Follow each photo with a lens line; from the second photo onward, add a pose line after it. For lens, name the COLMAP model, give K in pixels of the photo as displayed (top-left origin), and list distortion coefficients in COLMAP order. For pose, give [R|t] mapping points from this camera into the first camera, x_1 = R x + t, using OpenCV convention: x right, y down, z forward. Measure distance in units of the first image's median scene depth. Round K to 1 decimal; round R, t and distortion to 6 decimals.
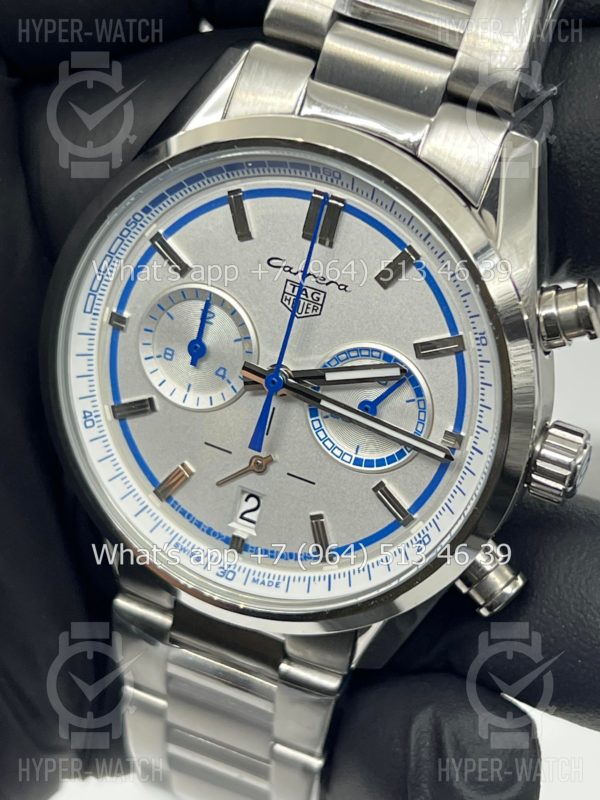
lens RADIAL K [[1900.3, 0, 300.0], [0, 1900.3, 400.0], [0, 0, 1]] dist [0.280792, -0.180986]
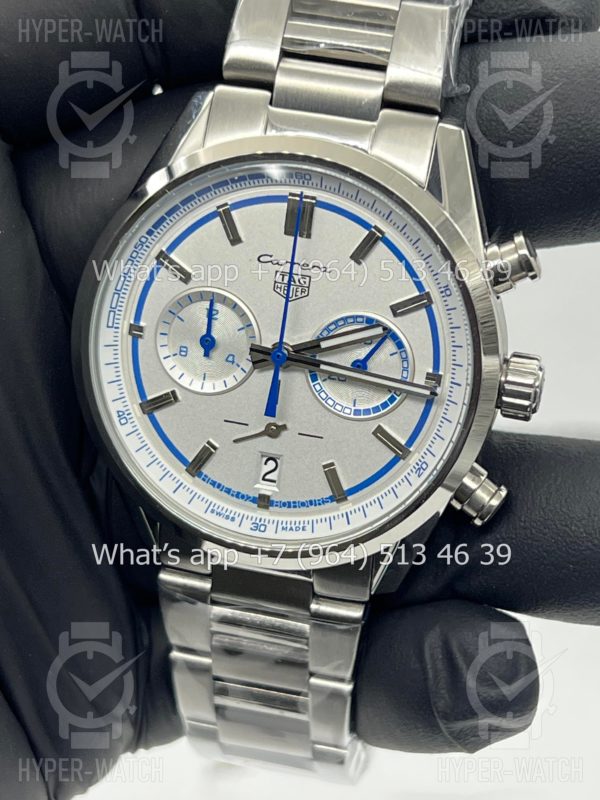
lens RADIAL K [[1900.3, 0, 300.0], [0, 1900.3, 400.0], [0, 0, 1]] dist [0.280792, -0.180986]
pose [[0.984305, -0.148329, 0.095617, -0.118168], [0.155112, 0.985563, -0.067870, 0.100304], [-0.084169, 0.081636, 0.993102, -0.189588]]
